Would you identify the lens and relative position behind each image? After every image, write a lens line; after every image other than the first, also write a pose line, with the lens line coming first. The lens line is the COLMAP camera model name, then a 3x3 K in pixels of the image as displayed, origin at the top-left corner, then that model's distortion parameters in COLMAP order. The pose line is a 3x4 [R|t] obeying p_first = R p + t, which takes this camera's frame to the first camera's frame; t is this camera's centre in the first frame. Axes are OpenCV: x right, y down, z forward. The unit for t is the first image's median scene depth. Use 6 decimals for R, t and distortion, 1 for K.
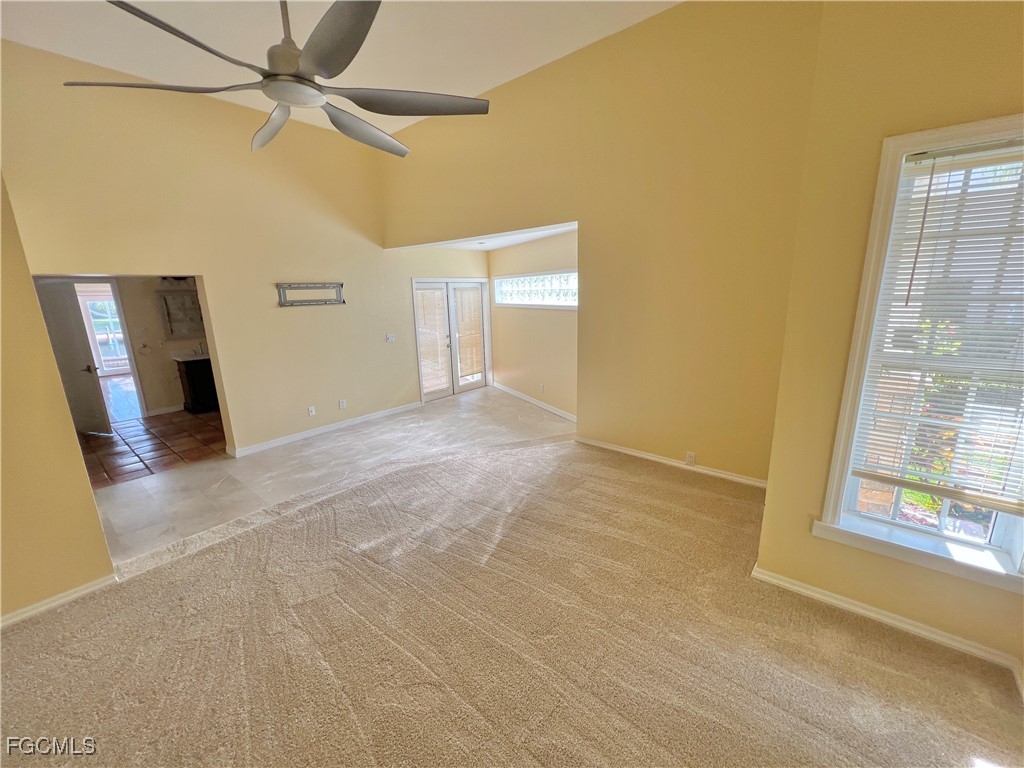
lens RADIAL K [[412.6, 0, 512.0], [0, 412.6, 384.0], [0, 0, 1]] dist [-0.000164, -0.000038]
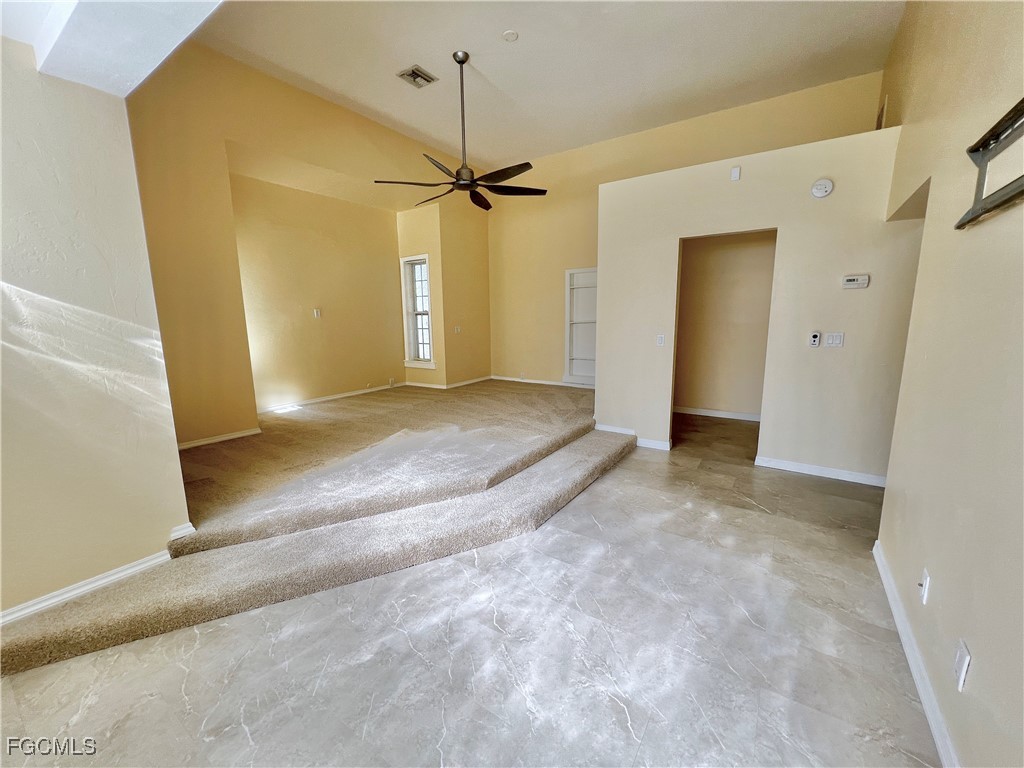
lens RADIAL K [[412.6, 0, 512.0], [0, 412.6, 384.0], [0, 0, 1]] dist [-0.000164, -0.000038]
pose [[-0.993532, 0.052916, -0.100473, -0.185182], [0.009769, 0.921341, 0.388633, -0.204684], [0.113135, 0.385138, -0.915898, 1.291654]]
